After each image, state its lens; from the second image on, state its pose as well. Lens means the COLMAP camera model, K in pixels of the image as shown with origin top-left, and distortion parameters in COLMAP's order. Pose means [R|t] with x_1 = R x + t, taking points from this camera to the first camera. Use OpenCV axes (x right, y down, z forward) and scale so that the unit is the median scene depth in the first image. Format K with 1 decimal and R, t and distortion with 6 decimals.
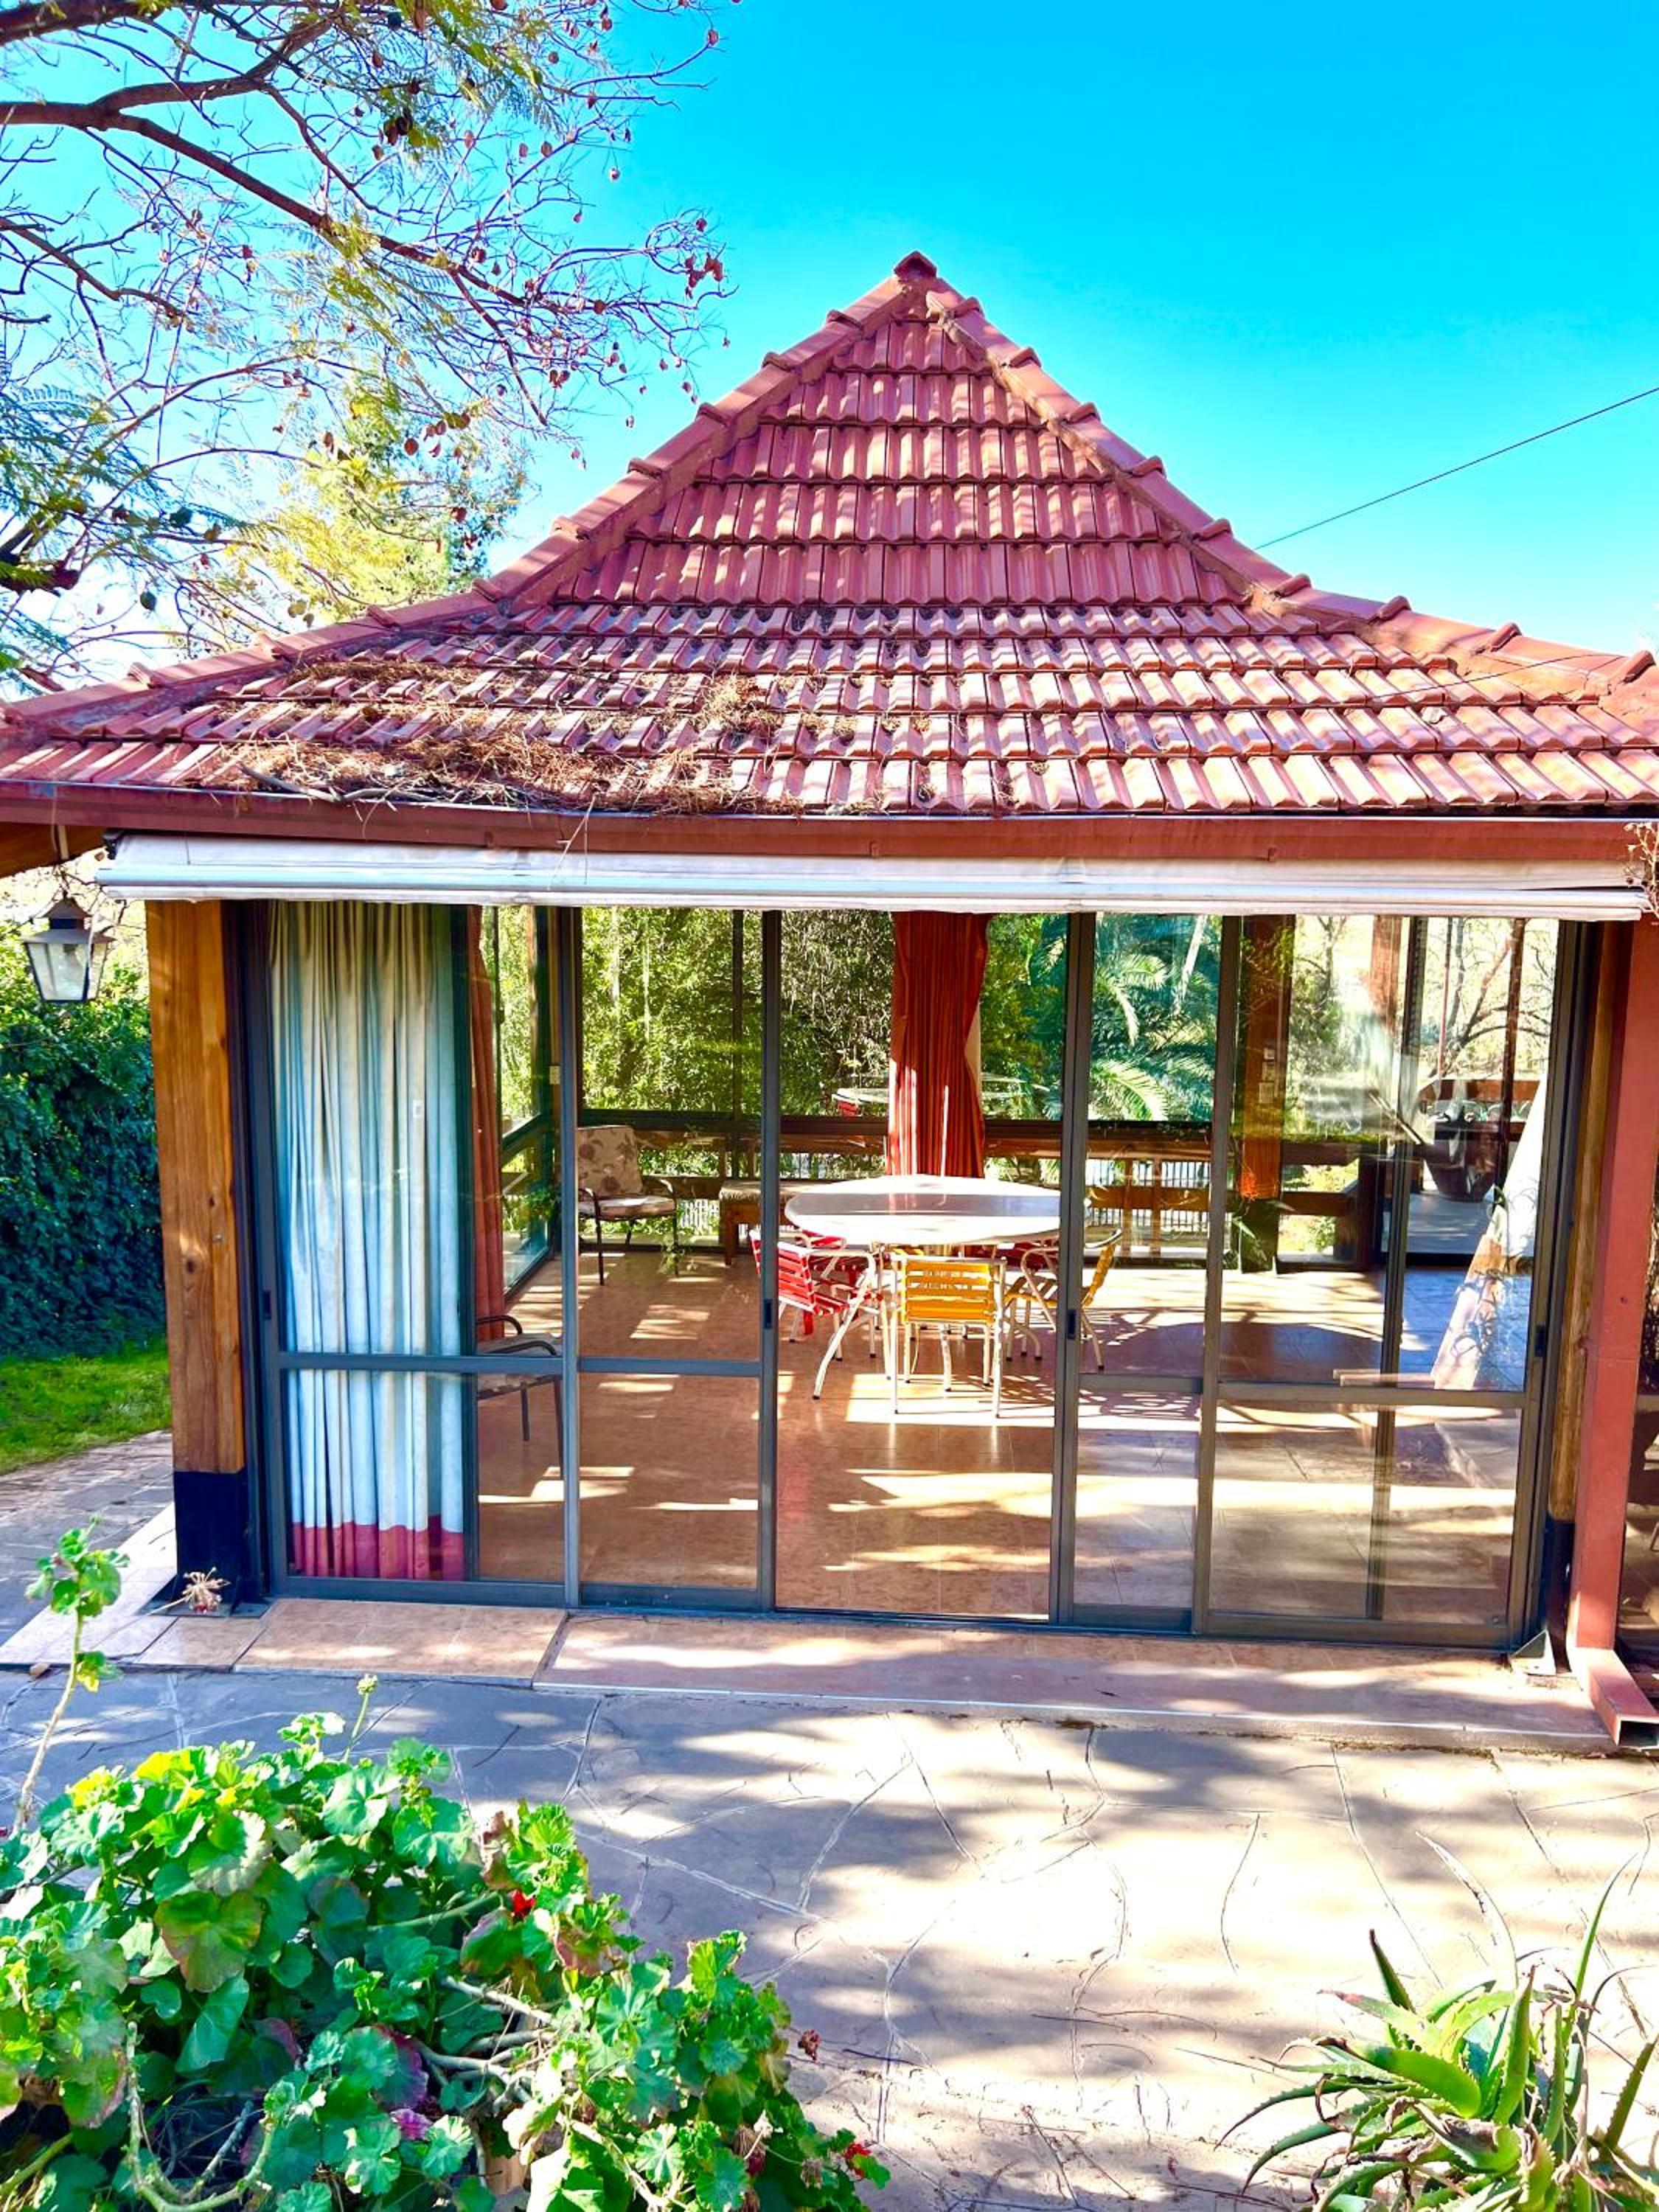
lens RADIAL K [[1661.8, 0, 832.9], [0, 1661.8, 1108.8], [0, 0, 1]] dist [-0.003952, -0.000538]
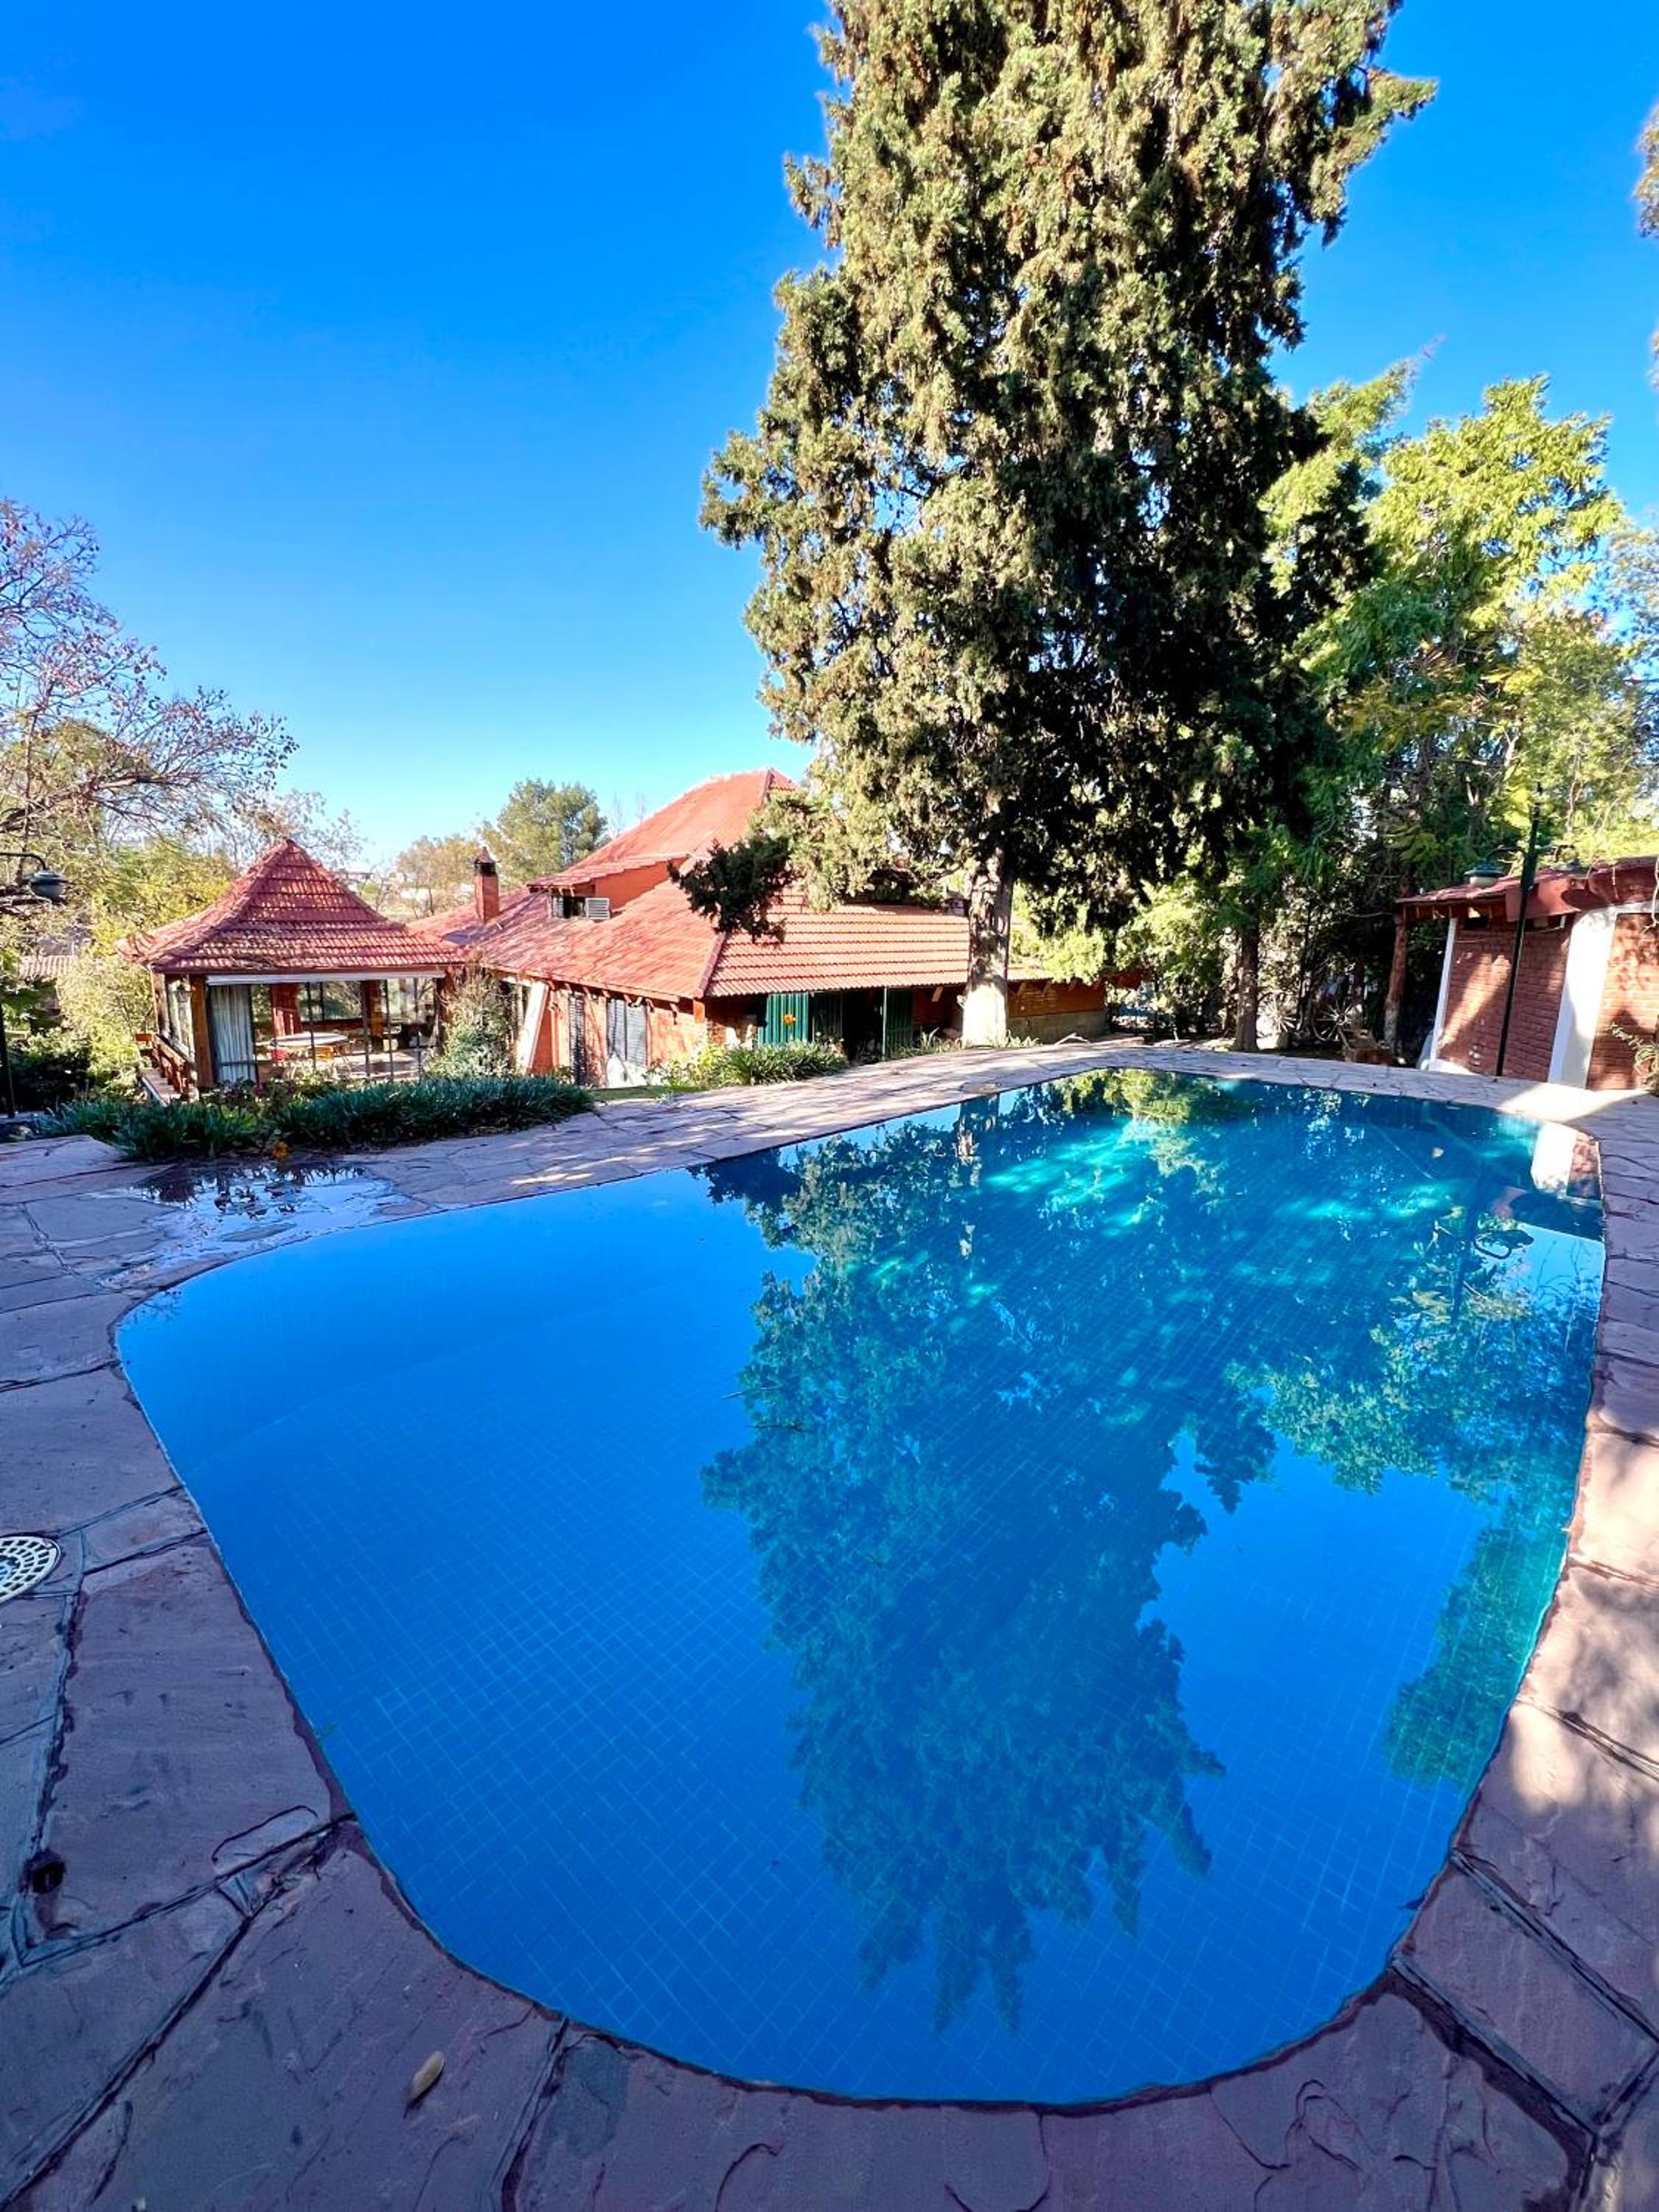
lens RADIAL K [[1030.3, 0, 834.3], [0, 1030.3, 1104.6], [0, 0, 1]] dist [0.002246, -0.000005]
pose [[0.729996, -0.126462, 0.671649, -0.976107], [0.082173, 0.991843, 0.097439, 0.098043], [-0.678493, -0.015938, 0.734434, -2.471970]]
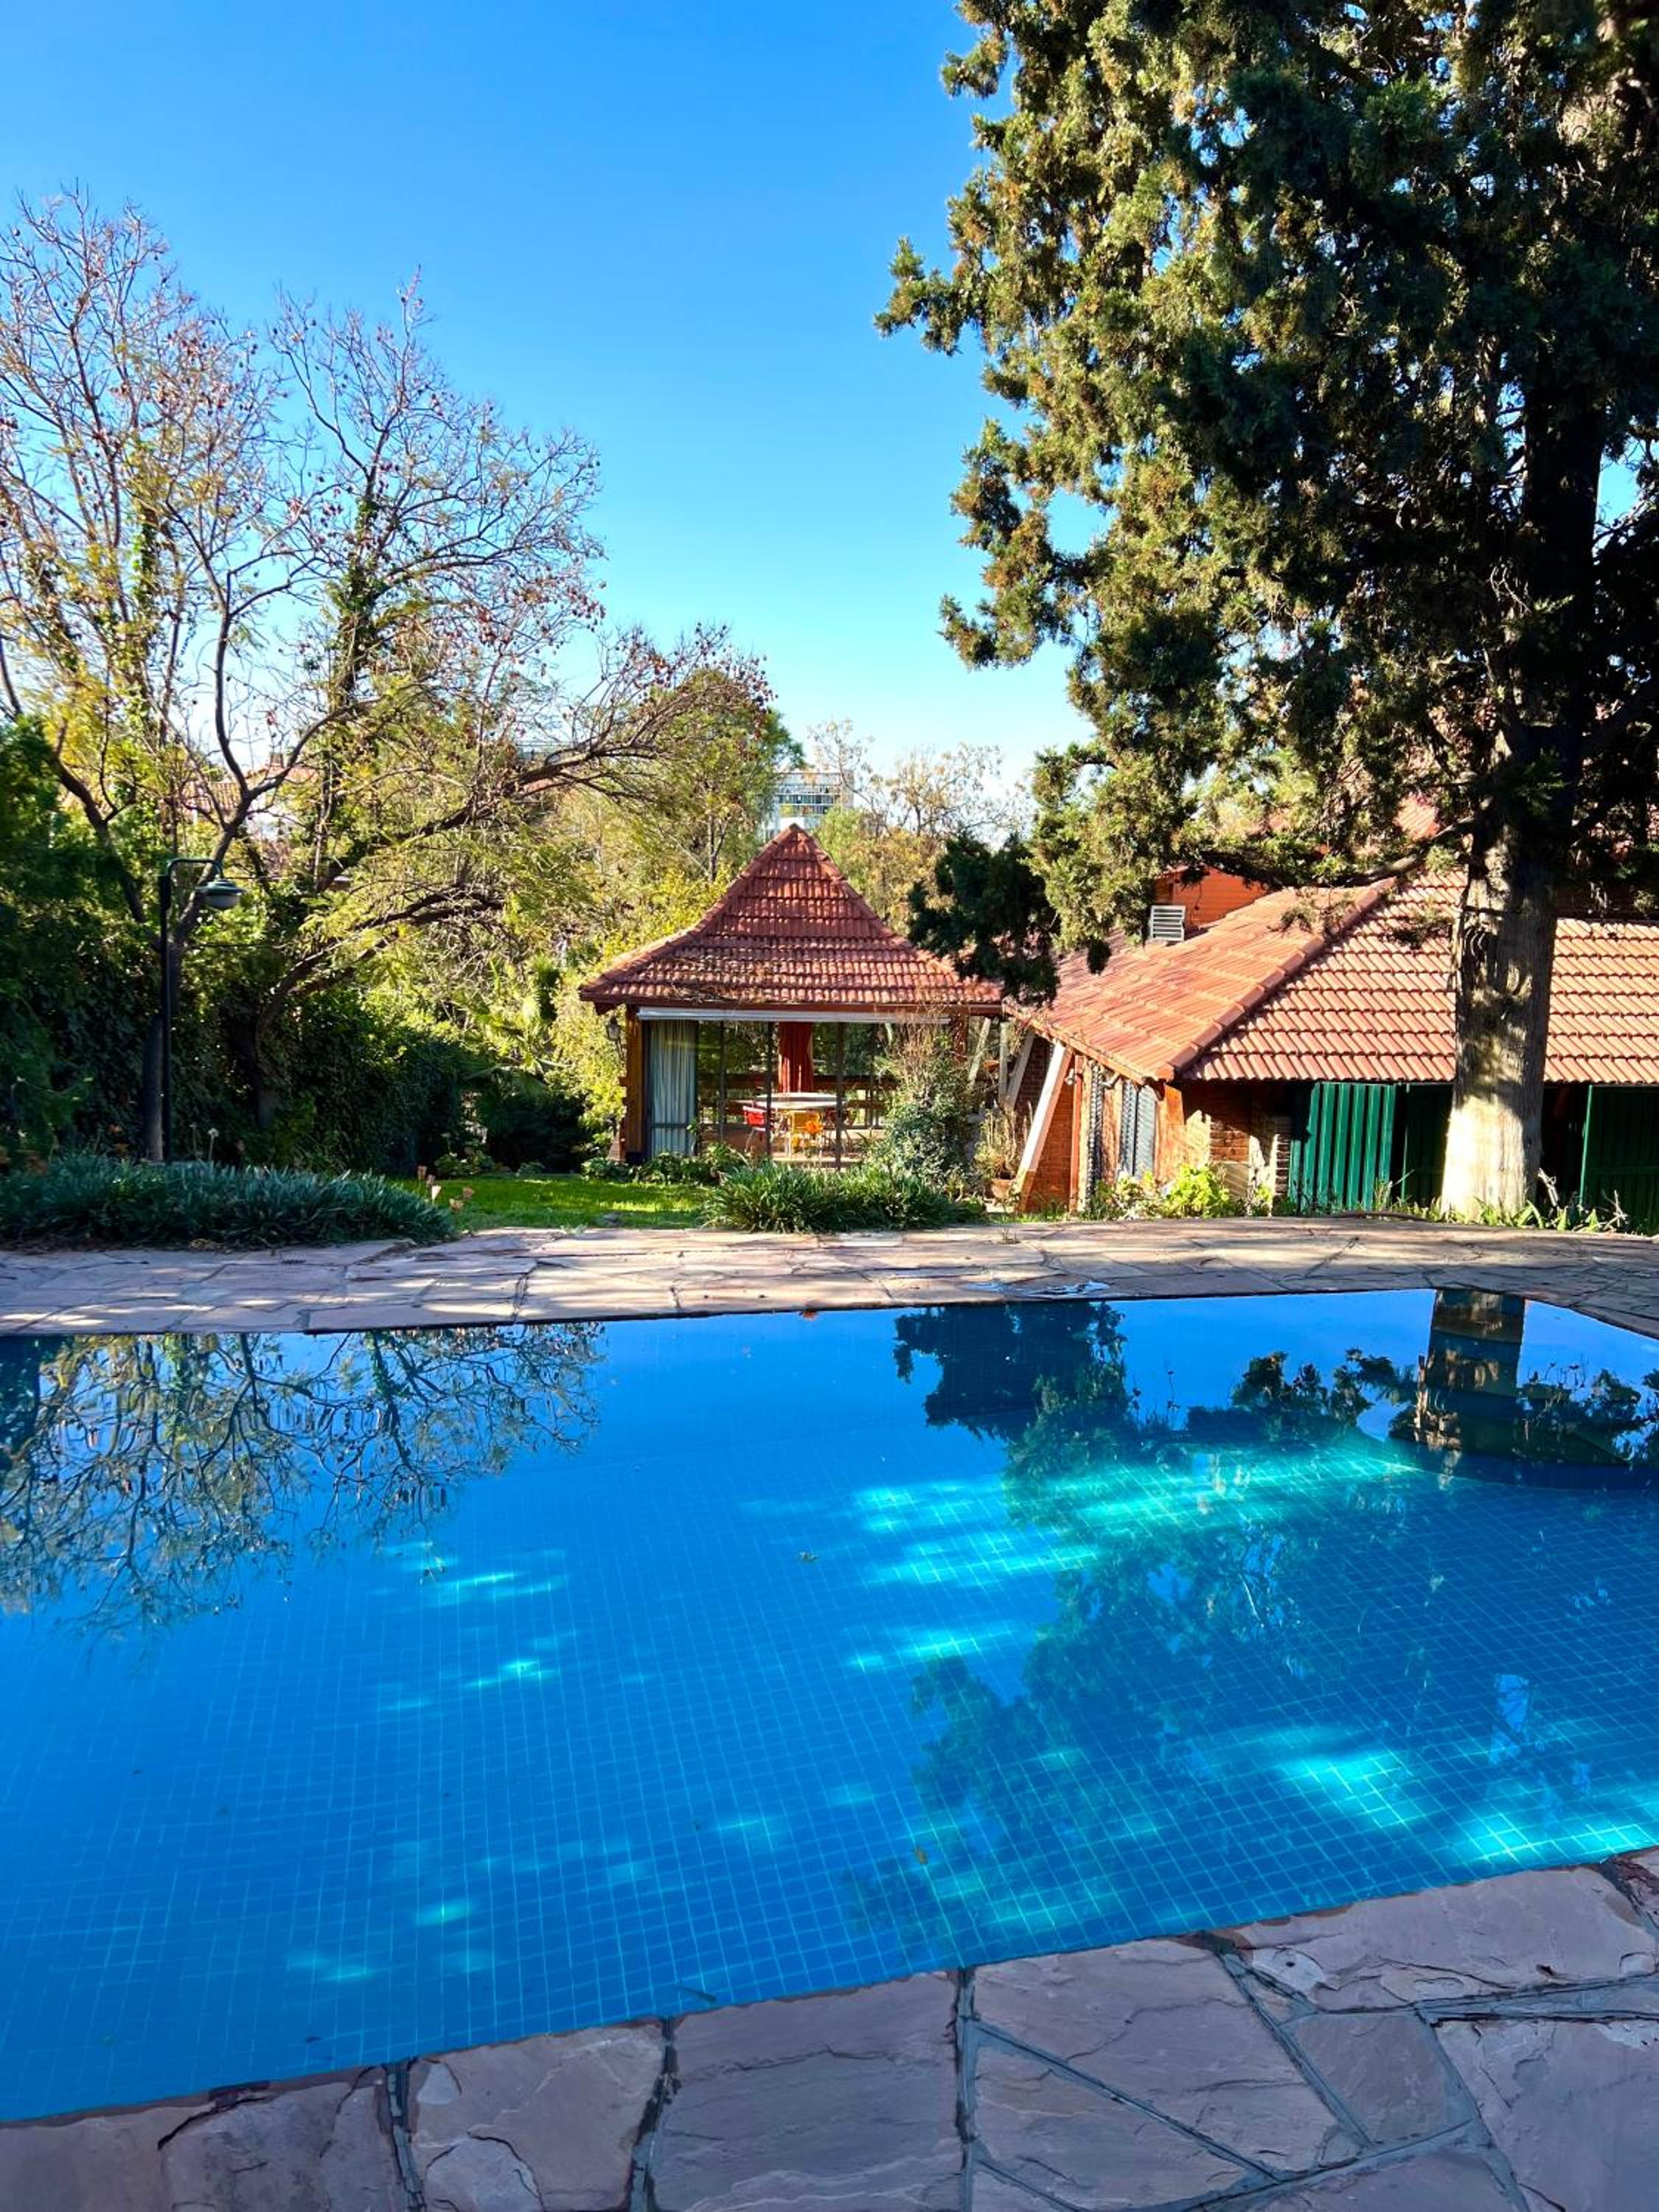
lens RADIAL K [[1661.8, 0, 830.9], [0, 1661.8, 1101.4], [0, 0, 1]] dist [-0.003952, -0.000538]
pose [[0.992571, -0.004695, 0.121574, -0.326904], [0.005346, 0.999973, -0.005031, 0.095714], [-0.121547, 0.005643, 0.992570, -2.670044]]
